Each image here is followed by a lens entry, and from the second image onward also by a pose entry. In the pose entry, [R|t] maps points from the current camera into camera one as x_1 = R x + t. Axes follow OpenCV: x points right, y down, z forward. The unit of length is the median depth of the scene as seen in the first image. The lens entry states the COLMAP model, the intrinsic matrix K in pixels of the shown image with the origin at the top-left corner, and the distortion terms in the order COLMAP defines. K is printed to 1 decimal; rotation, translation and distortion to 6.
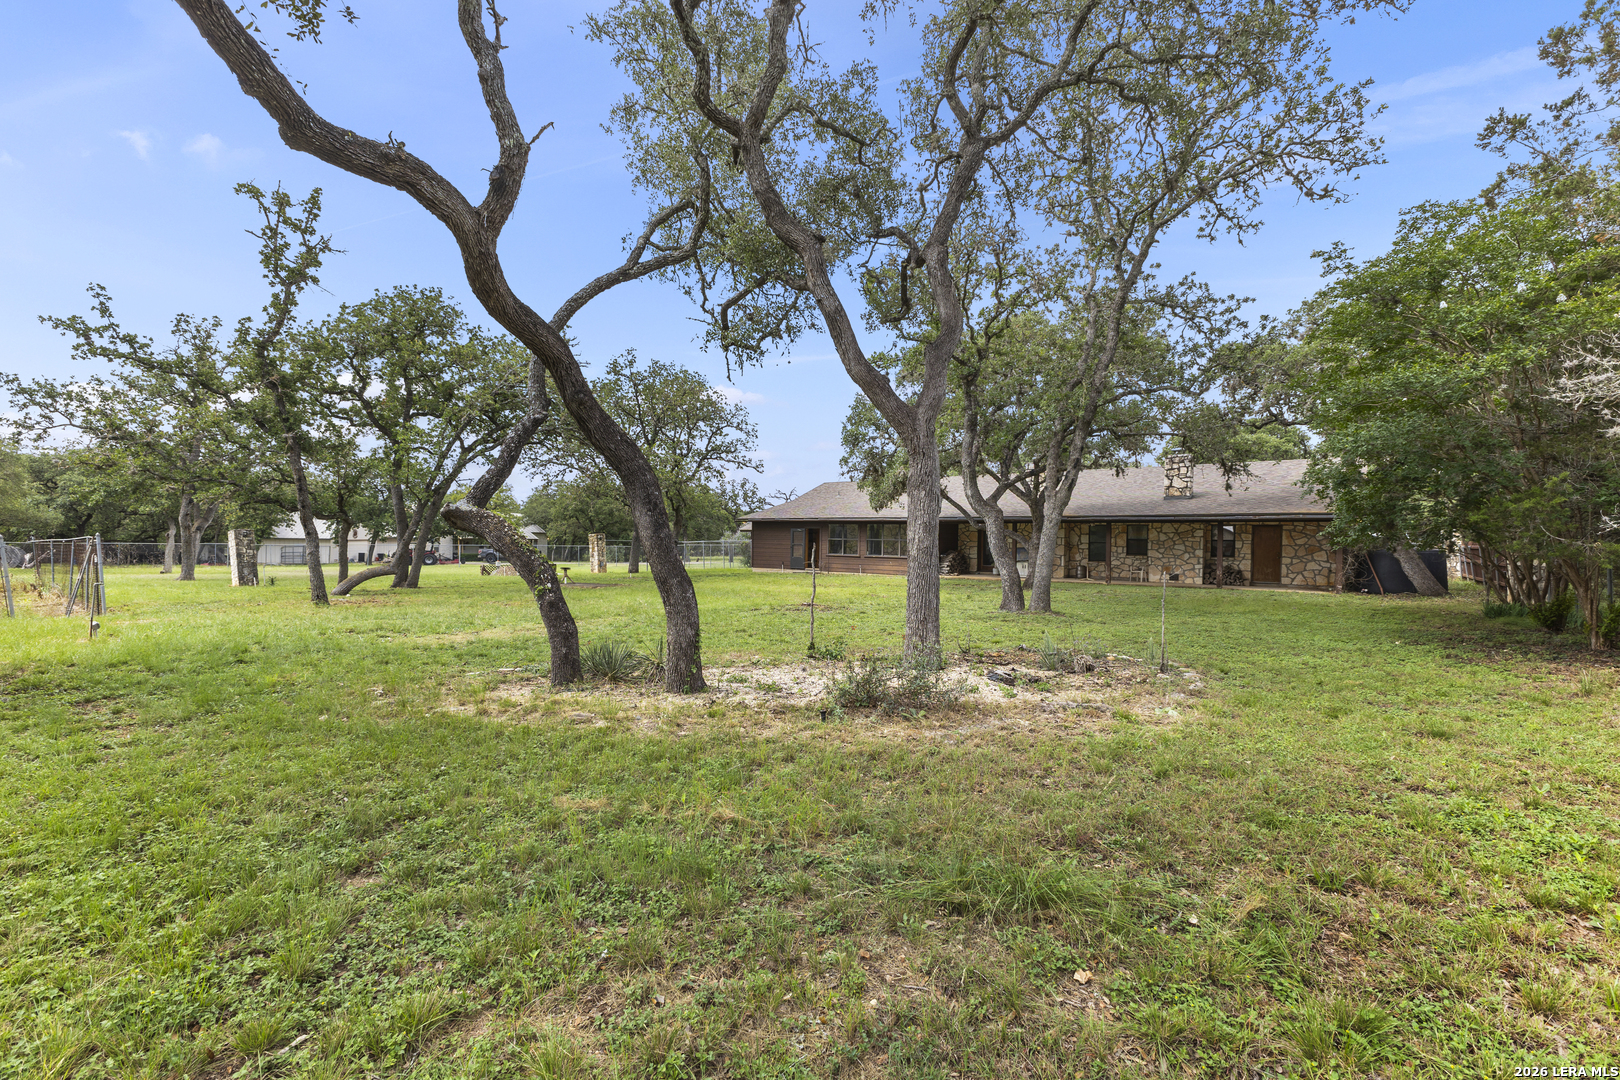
lens RADIAL K [[701.6, 0, 809.8], [0, 701.6, 538.2], [0, 0, 1]] dist [0.000051, -0.000125]
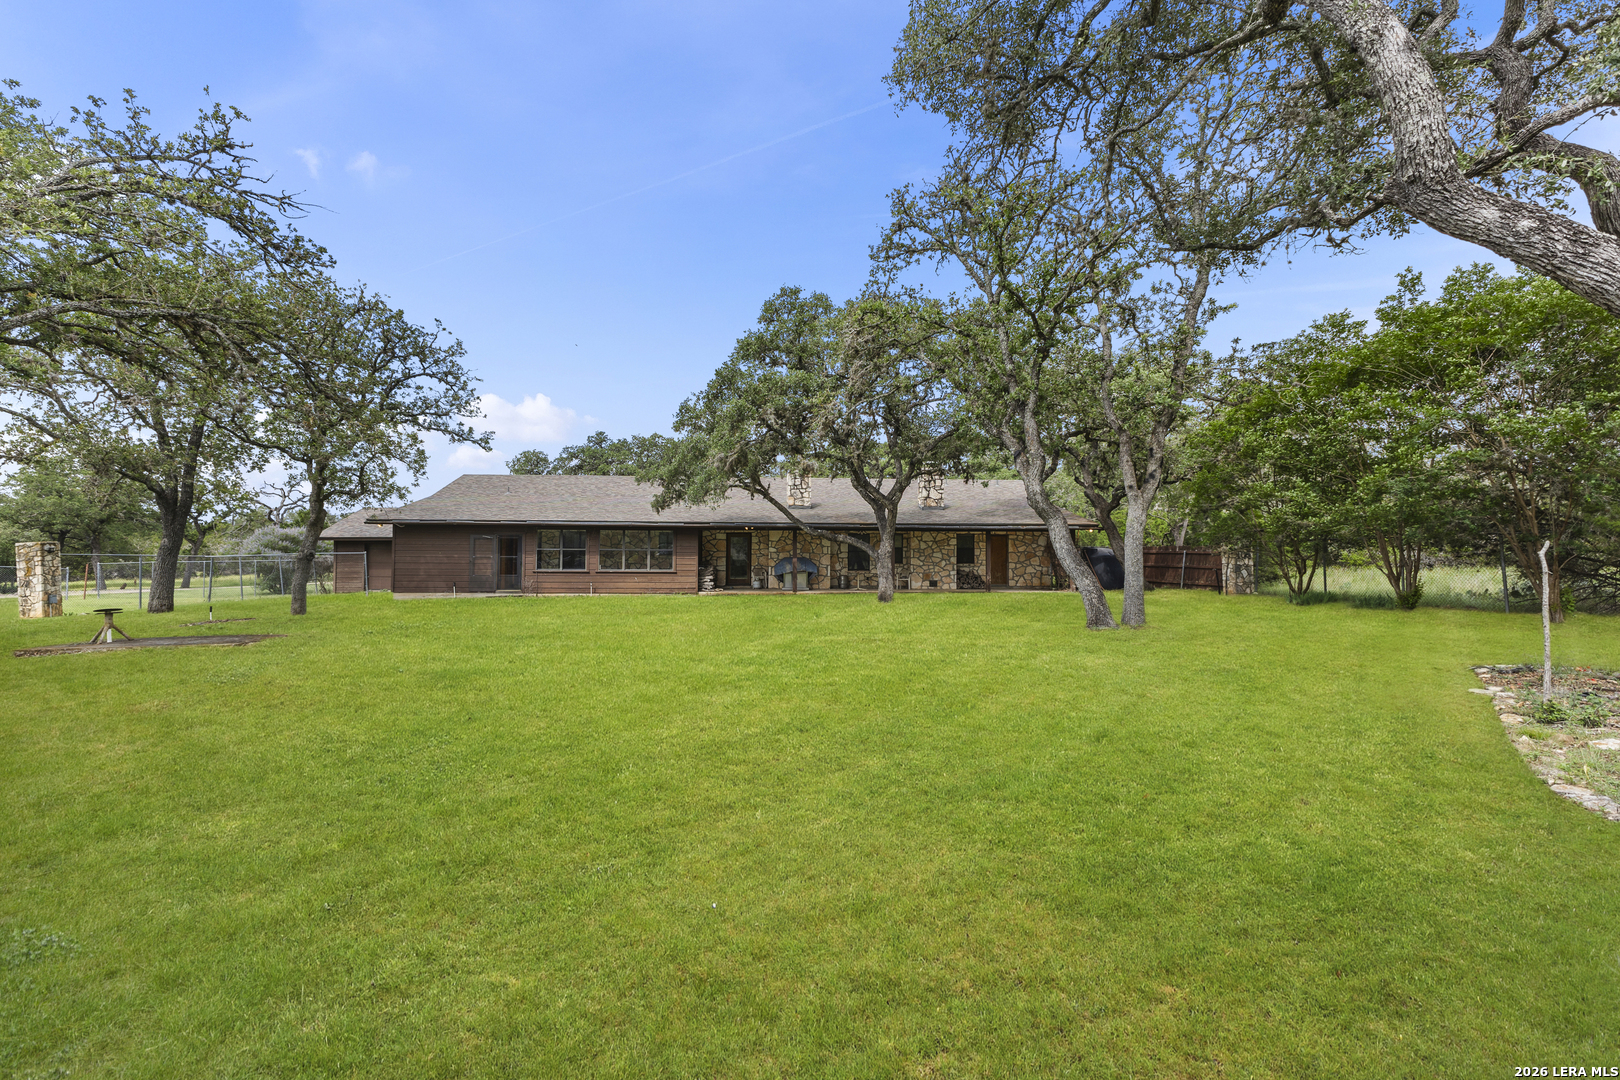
lens RADIAL K [[701.6, 0, 810.1], [0, 701.6, 544.2], [0, 0, 1]] dist [0.000051, -0.000125]
pose [[0.754890, -0.001147, 0.655851, -0.310793], [0.004836, 0.999981, -0.003818, -0.000307], [-0.655834, 0.006054, 0.754881, 0.328914]]
